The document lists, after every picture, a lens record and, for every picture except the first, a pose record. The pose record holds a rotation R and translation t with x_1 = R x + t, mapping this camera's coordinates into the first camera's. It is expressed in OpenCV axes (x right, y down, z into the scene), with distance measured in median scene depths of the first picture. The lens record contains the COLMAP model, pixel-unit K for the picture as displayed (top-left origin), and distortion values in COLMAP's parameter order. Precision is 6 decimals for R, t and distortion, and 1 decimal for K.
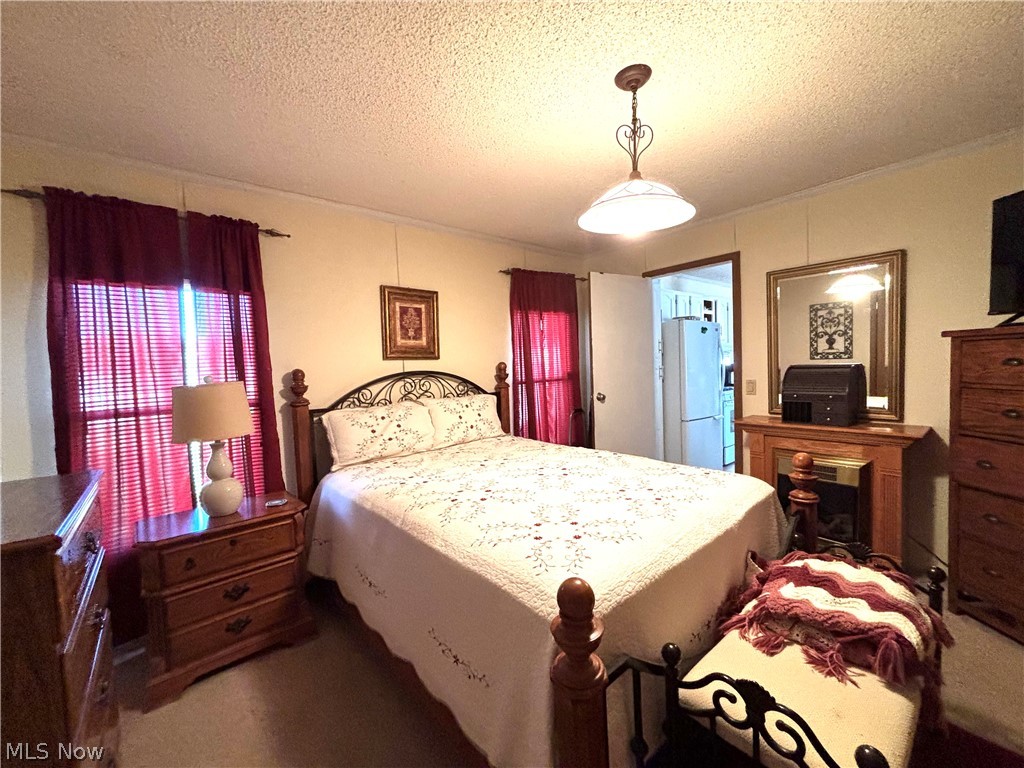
lens RADIAL K [[414.1, 0, 512.0], [0, 414.1, 384.0], [0, 0, 1]] dist [0.000565, 0.000886]
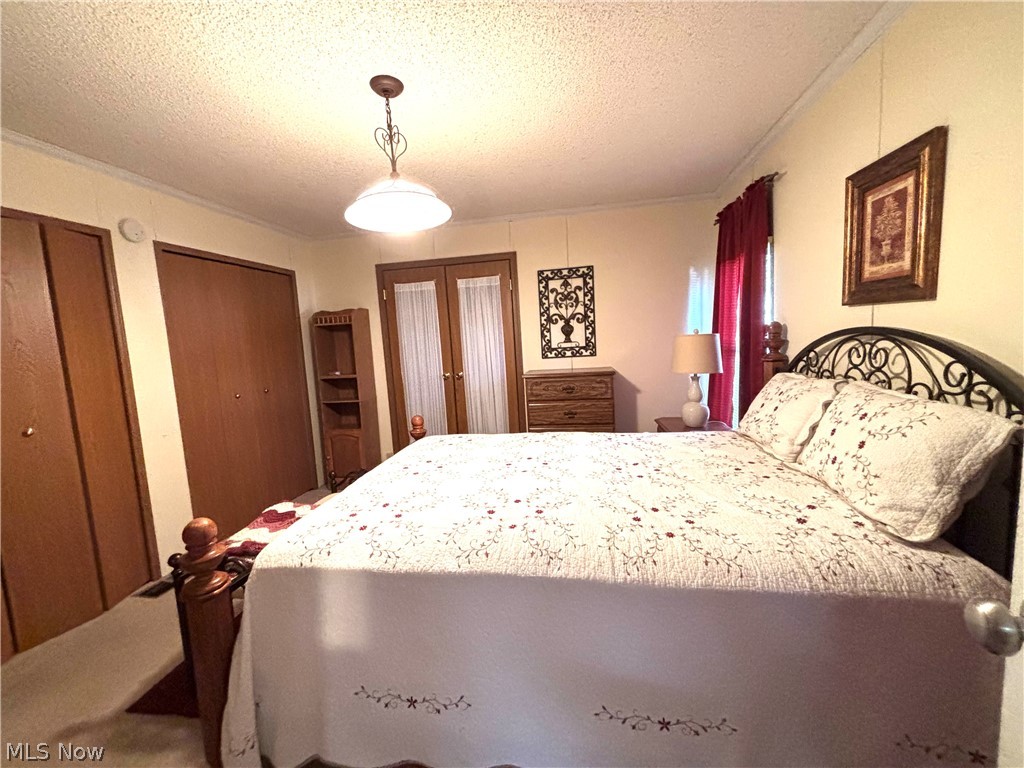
lens RADIAL K [[414.1, 0, 512.0], [0, 414.1, 384.0], [0, 0, 1]] dist [0.000565, 0.000886]
pose [[-0.746367, 0.151337, -0.648100, 0.441098], [0.045350, 0.983105, 0.177338, -0.072487], [0.663988, 0.102968, -0.740619, 1.090518]]
